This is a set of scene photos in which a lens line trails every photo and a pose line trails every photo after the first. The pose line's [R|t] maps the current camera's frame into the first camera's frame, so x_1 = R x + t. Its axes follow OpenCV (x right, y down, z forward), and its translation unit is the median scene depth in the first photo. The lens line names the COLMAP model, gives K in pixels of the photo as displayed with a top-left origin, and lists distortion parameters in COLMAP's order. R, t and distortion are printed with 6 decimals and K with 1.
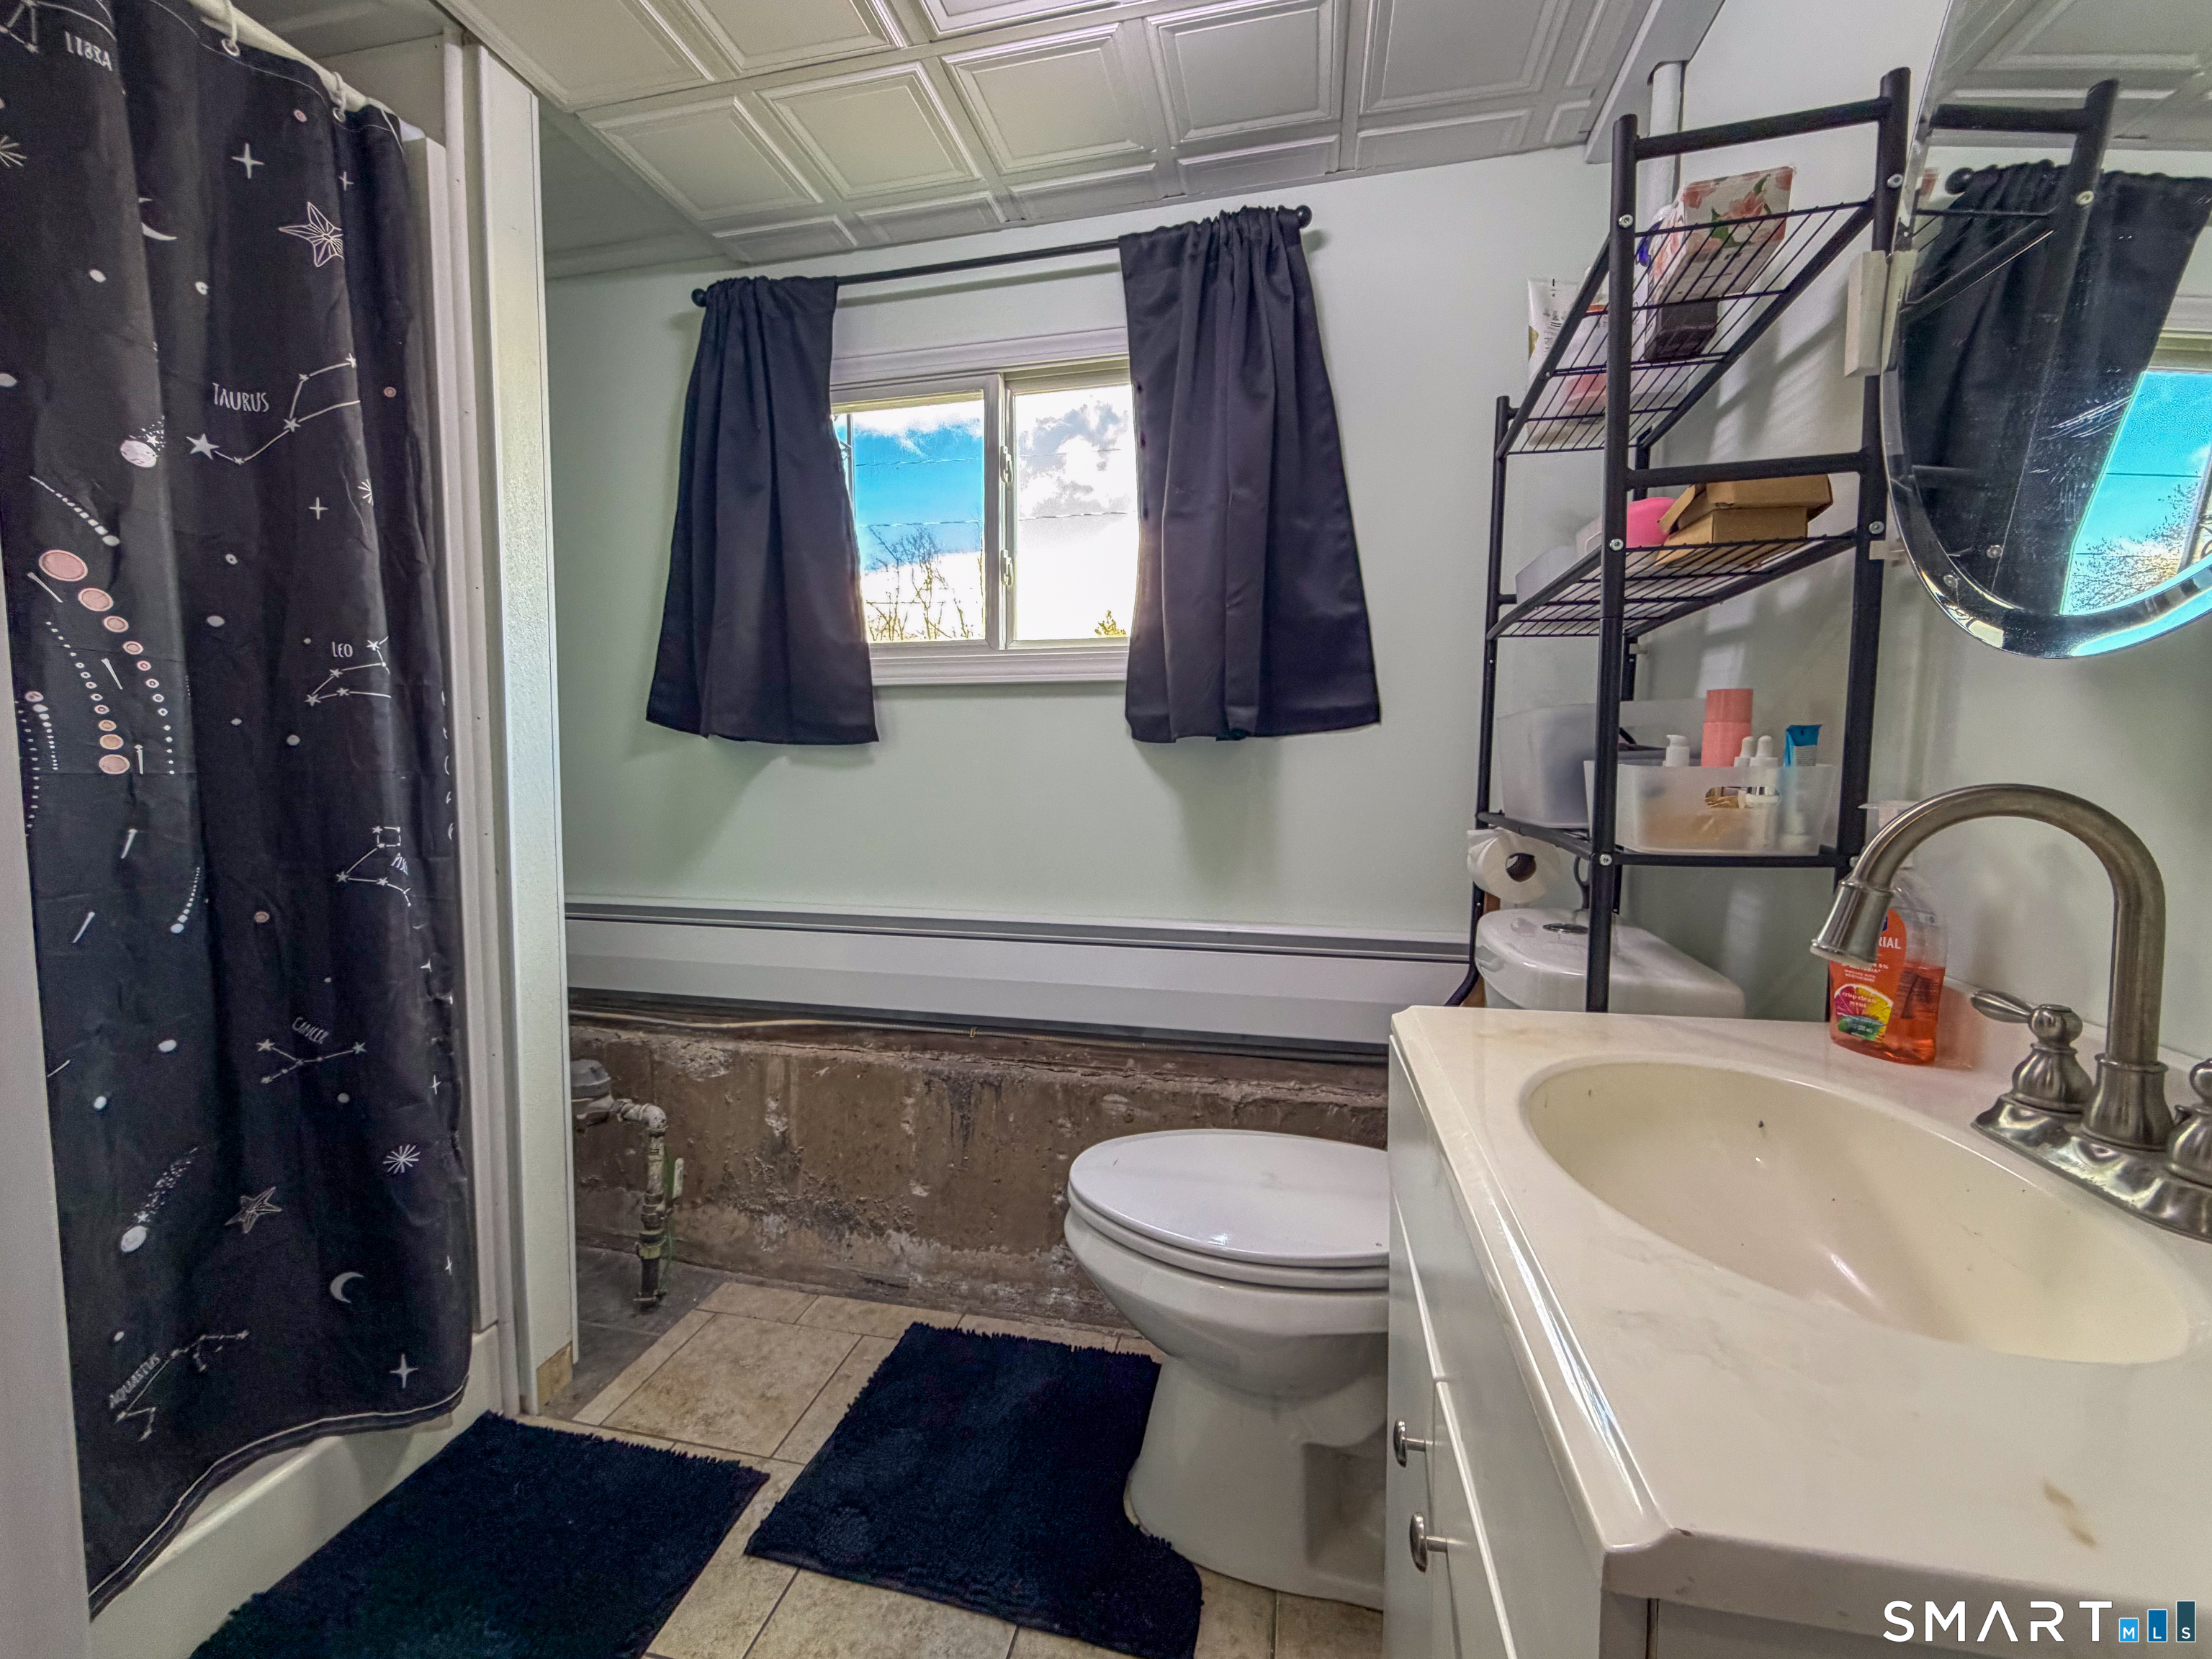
lens RADIAL K [[901.0, 0, 1096.7], [0, 901.0, 830.7], [0, 0, 1]] dist [-0.000347, 0.000321]
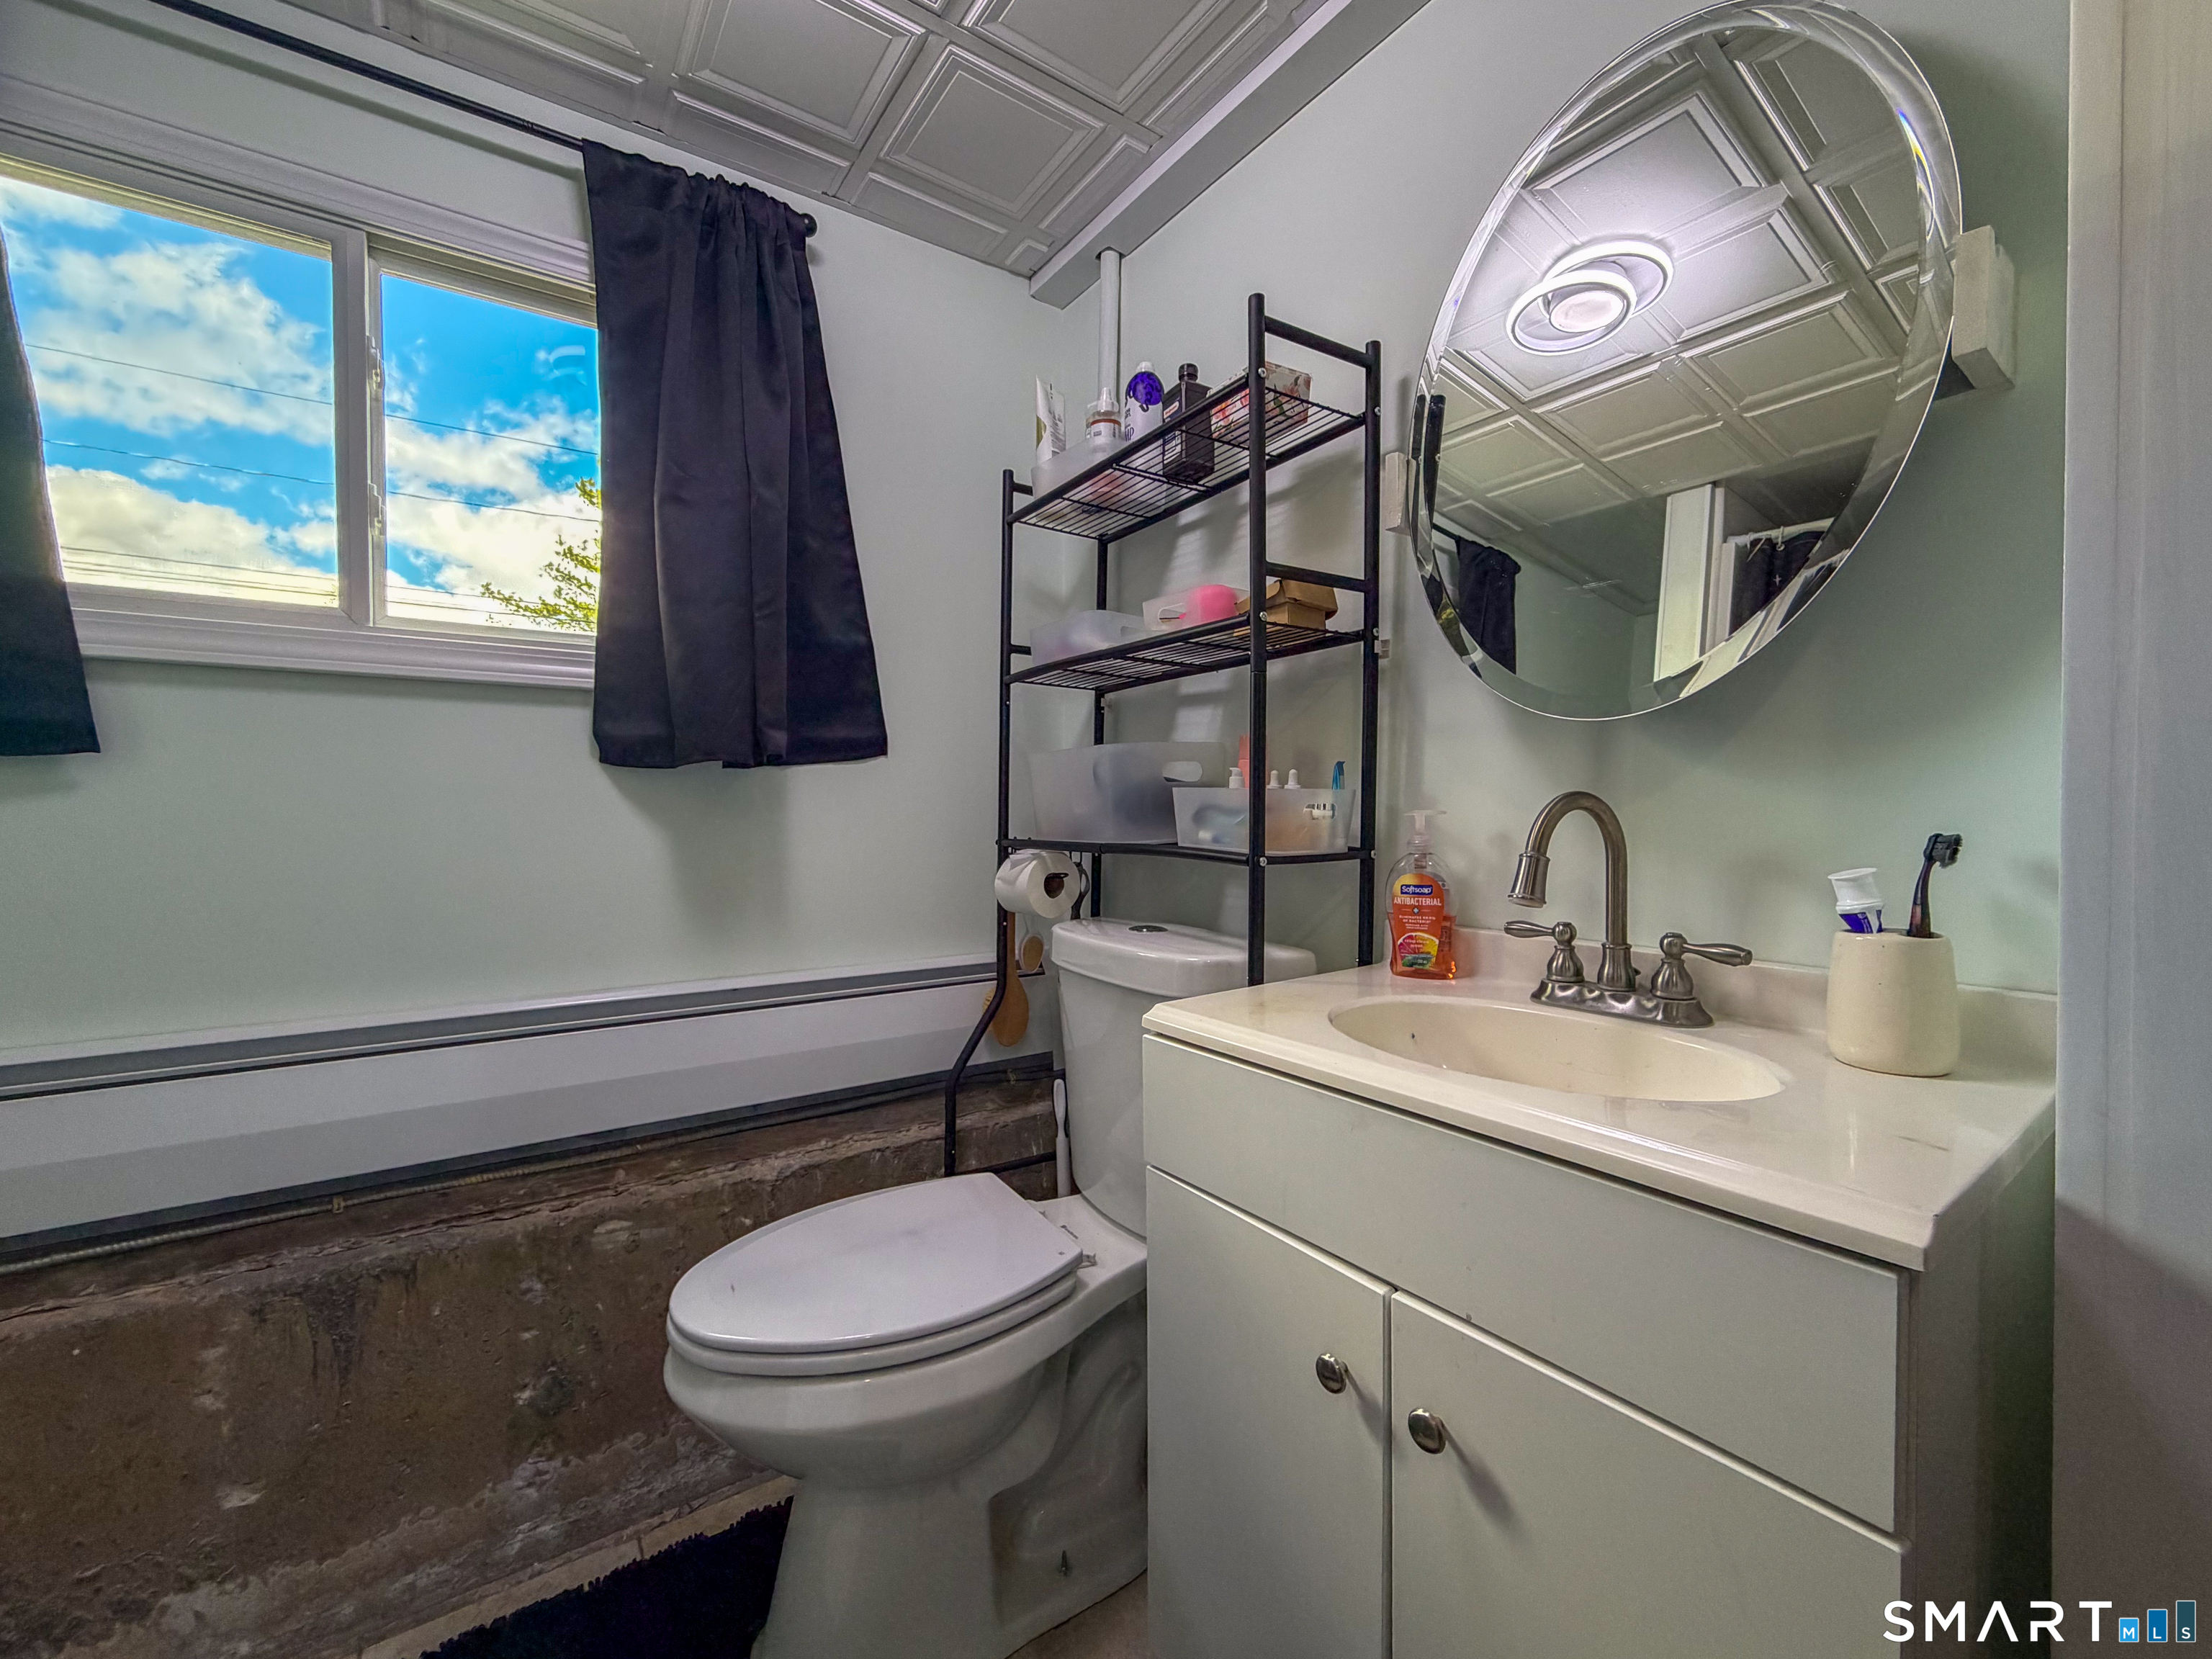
lens RADIAL K [[895.0, 0, 1089.1], [0, 895.0, 832.7], [0, 0, 1]] dist [-0.001280, 0.000291]
pose [[0.677400, -0.019615, 0.735353, -0.257403], [0.058290, 0.997932, -0.027077, 0.005686], [-0.733302, 0.061205, 0.677143, 0.161044]]
